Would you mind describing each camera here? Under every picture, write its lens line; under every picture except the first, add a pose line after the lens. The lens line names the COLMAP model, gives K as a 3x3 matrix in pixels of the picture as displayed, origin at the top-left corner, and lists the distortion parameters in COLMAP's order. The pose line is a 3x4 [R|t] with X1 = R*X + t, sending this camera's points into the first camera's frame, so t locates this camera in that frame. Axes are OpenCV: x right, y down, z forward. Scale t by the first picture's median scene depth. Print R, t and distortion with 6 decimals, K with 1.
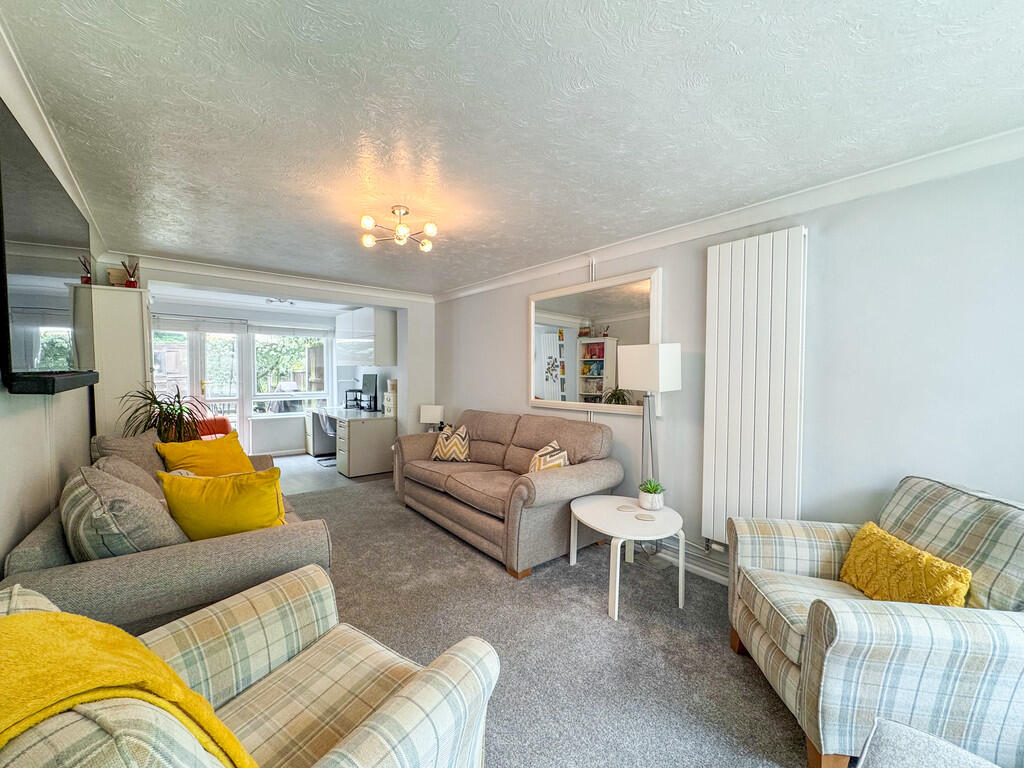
lens RADIAL K [[413.5, 0, 507.5], [0, 413.5, 384.1], [0, 0, 1]] dist [-0.014186, -0.000090]
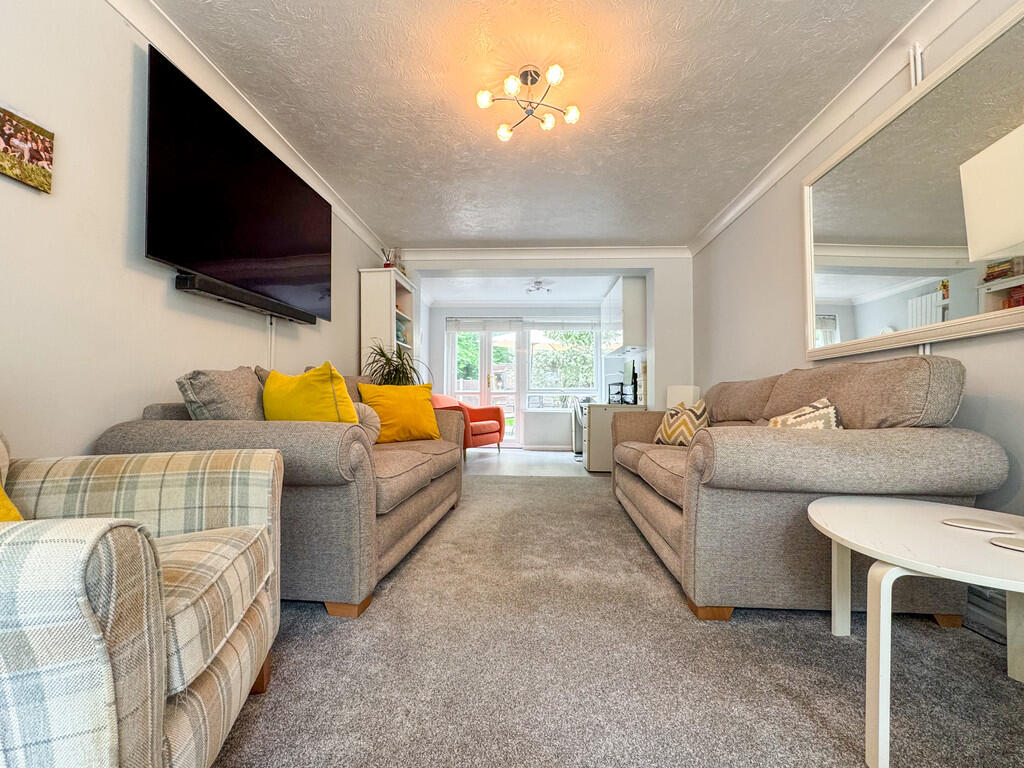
lens RADIAL K [[442.1, 0, 512.0], [0, 442.1, 384.0], [0, 0, 1]] dist [-0.010681, -0.000202]
pose [[0.740779, -0.024809, -0.671290, 0.157883], [-0.021174, 0.997959, -0.060248, 0.128950], [0.671415, 0.058845, 0.738742, 0.244023]]
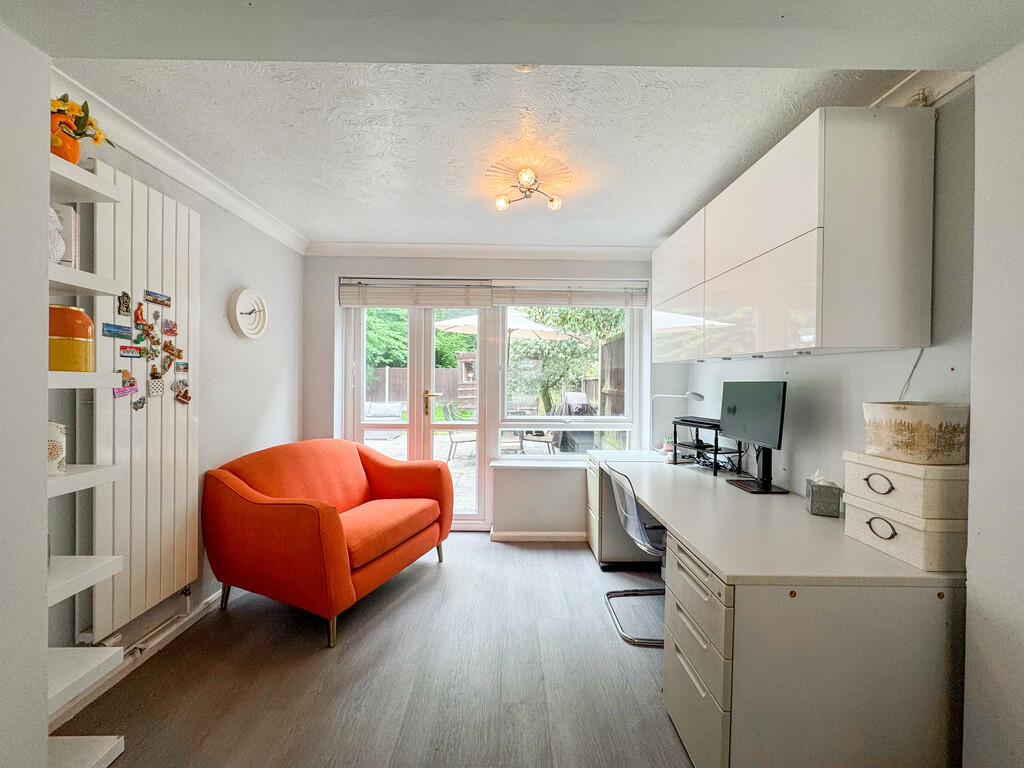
lens RADIAL K [[408.1, 0, 511.6], [0, 408.1, 383.7], [0, 0, 1]] dist [-0.002731, 0.000502]
pose [[0.777938, 0.010141, -0.628259, -0.426801], [-0.025487, 0.999556, -0.015424, -0.018593], [0.627824, 0.028011, 0.777851, 0.936093]]
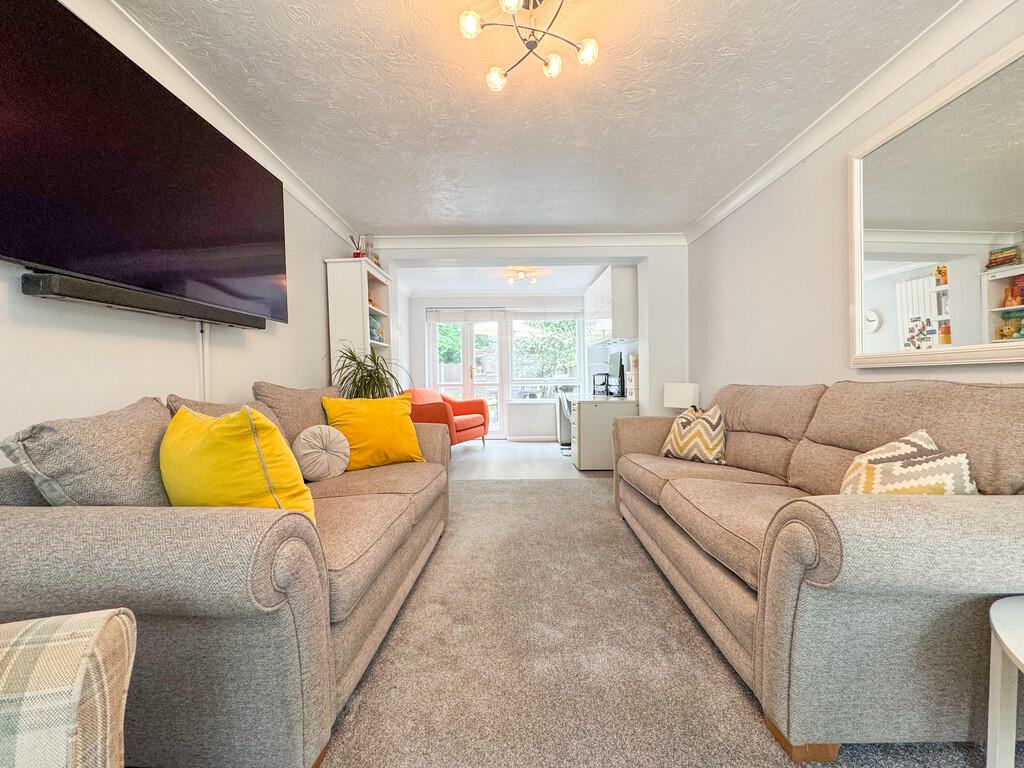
lens RADIAL K [[408.1, 0, 511.6], [0, 408.1, 383.7], [0, 0, 1]] dist [-0.002731, 0.000502]
pose [[0.775269, -0.006406, -0.631598, 0.043027], [-0.001206, 0.999932, -0.011622, 0.075930], [0.631630, 0.009772, 0.775209, 0.338103]]
